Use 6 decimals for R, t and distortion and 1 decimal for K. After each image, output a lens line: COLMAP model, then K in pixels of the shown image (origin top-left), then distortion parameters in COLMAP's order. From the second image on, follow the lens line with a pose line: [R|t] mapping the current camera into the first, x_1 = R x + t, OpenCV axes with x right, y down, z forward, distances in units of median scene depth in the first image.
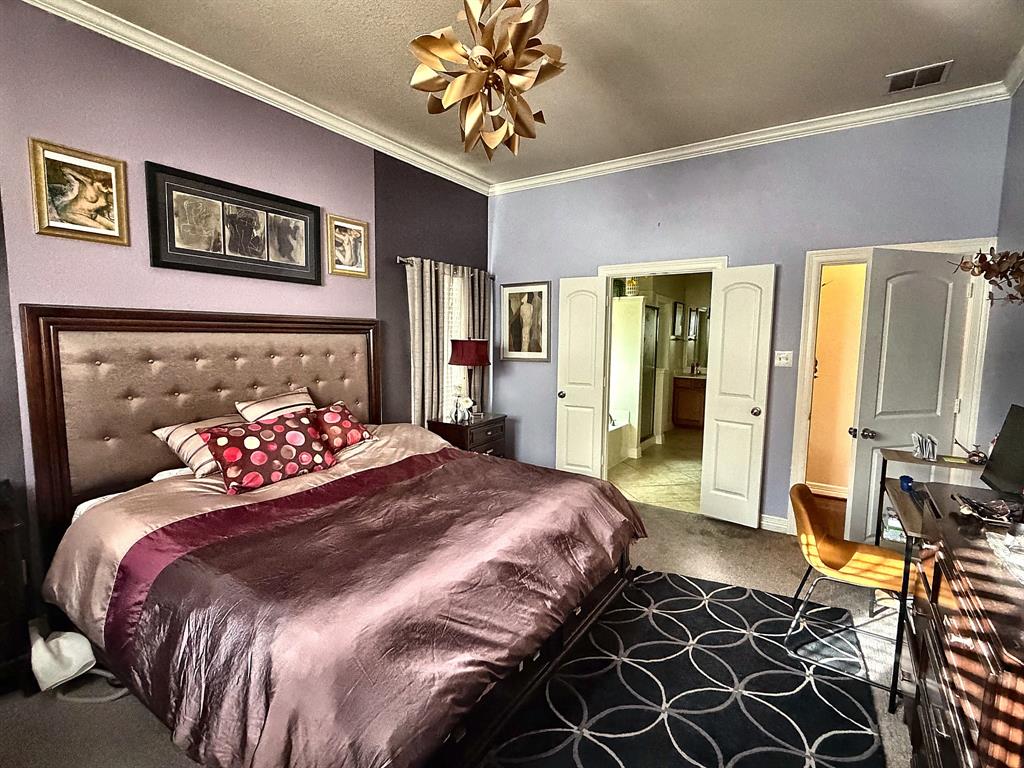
lens RADIAL K [[476.4, 0, 512.0], [0, 476.4, 384.0], [0, 0, 1]] dist [0.001881, 0.000105]
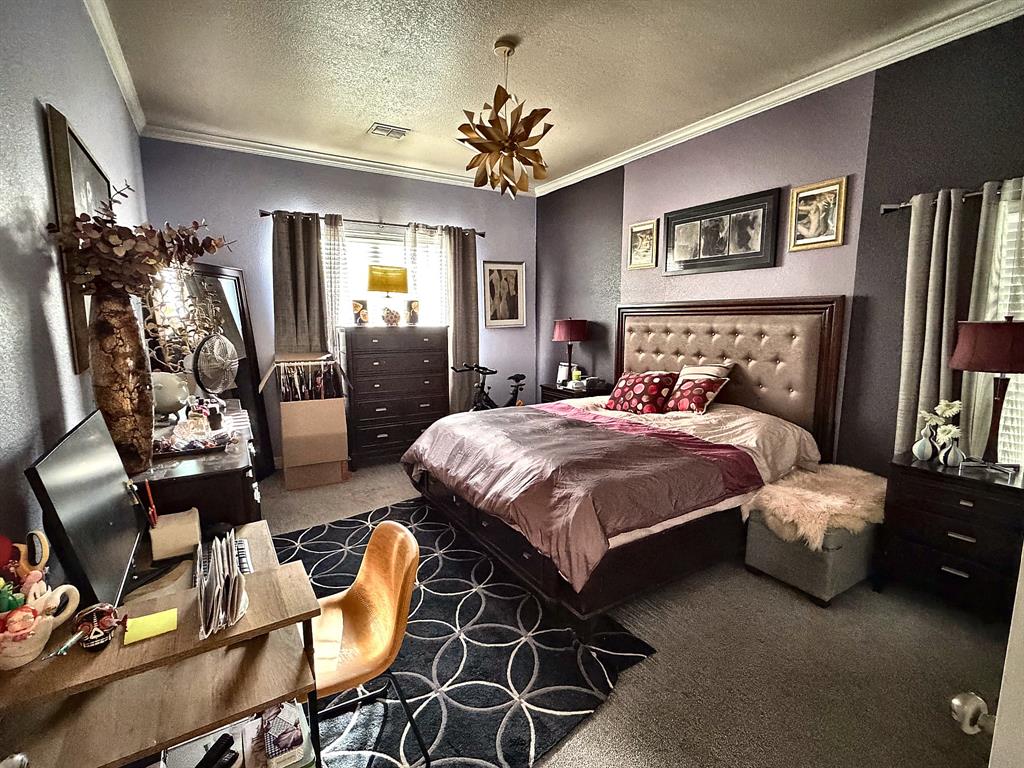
lens RADIAL K [[476.4, 0, 512.0], [0, 476.4, 384.0], [0, 0, 1]] dist [0.001881, 0.000105]
pose [[-0.415232, 0.114633, -0.902464, 0.797538], [-0.095445, 0.981064, 0.168532, -0.083723], [0.904695, 0.156115, -0.396428, 0.975032]]
